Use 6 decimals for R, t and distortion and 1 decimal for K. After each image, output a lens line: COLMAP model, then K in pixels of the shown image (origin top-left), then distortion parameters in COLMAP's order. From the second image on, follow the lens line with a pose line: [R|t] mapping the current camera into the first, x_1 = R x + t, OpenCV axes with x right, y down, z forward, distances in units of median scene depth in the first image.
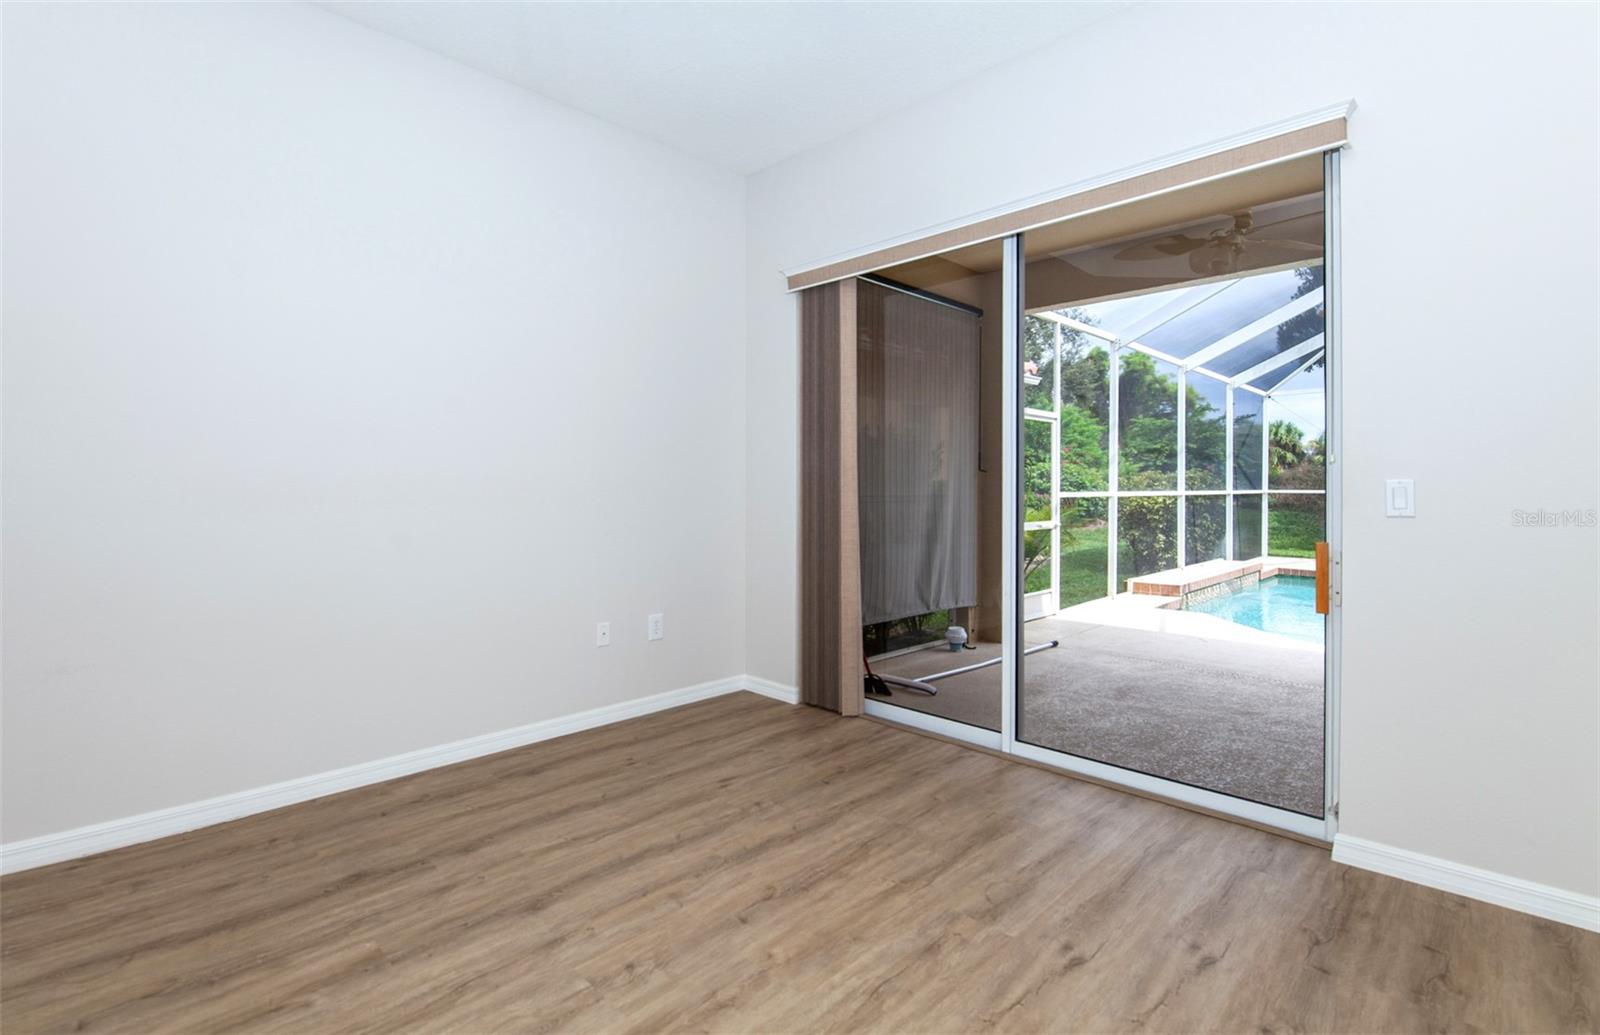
lens RADIAL K [[744.1, 0, 798.1], [0, 744.1, 493.5], [0, 0, 1]] dist [0.001697, -0.012785]
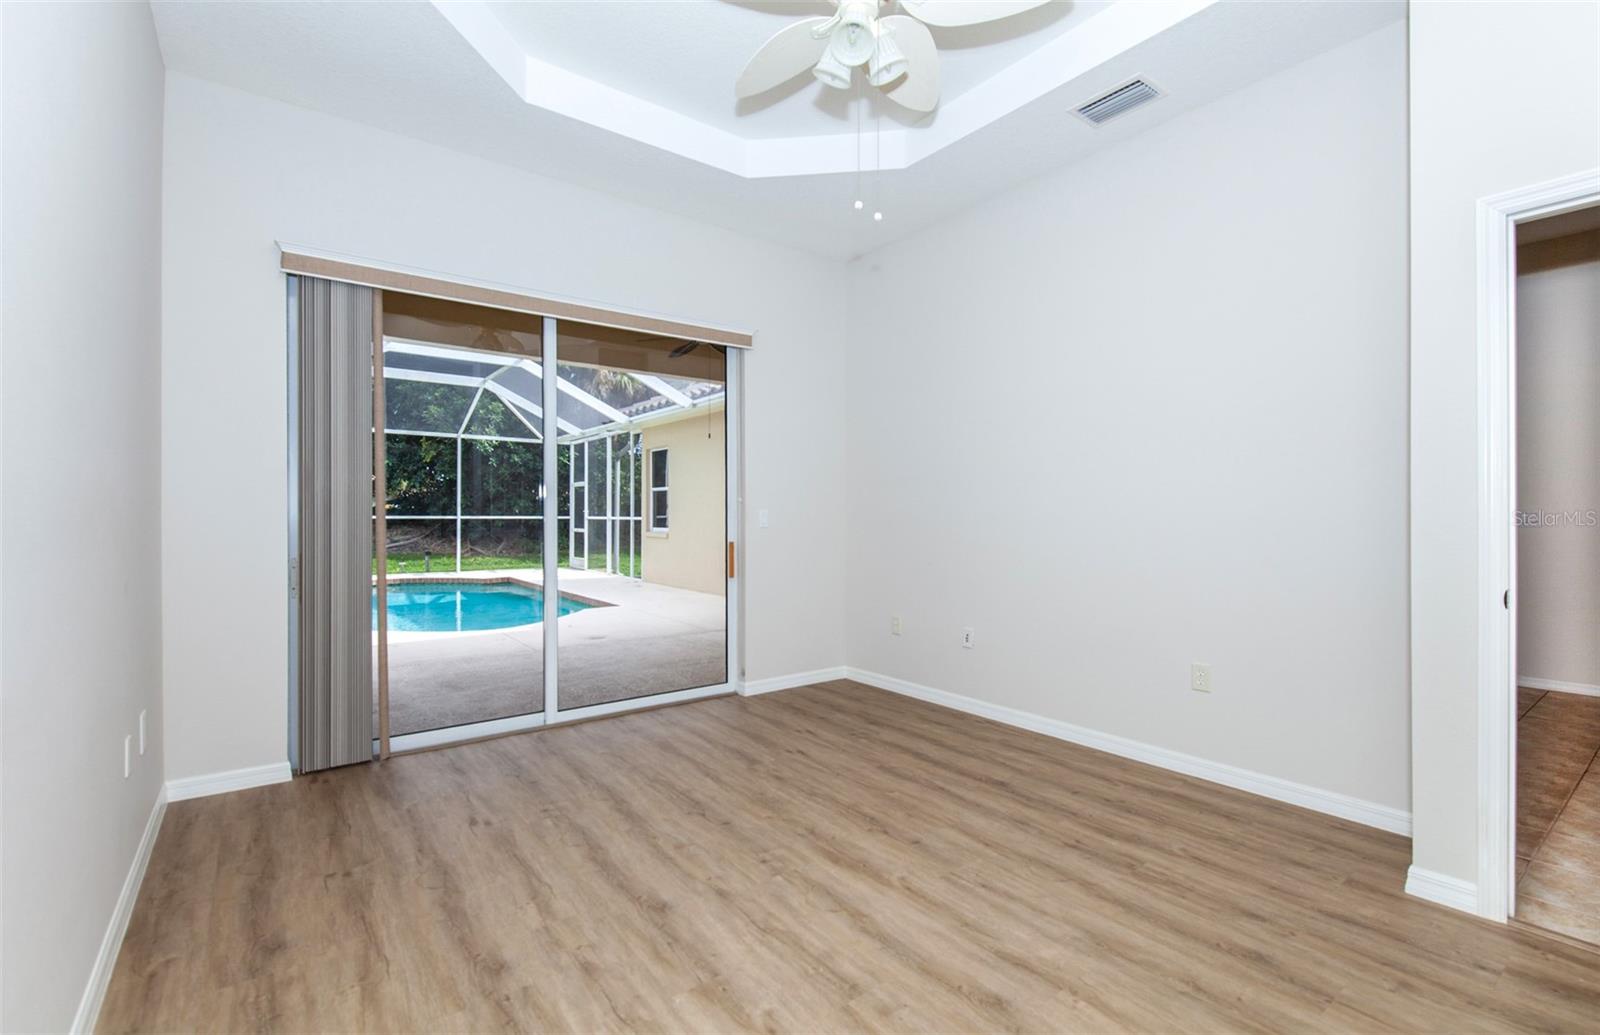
lens RADIAL K [[699.0, 0, 800.0], [0, 699.0, 517.5], [0, 0, 1]] dist [0.000004, -0.000326]
pose [[0.125277, -0.001782, 0.992120, -1.153814], [0.003684, 0.999992, 0.001330, -0.004965], [-0.992115, 0.003488, 0.125283, 0.585547]]
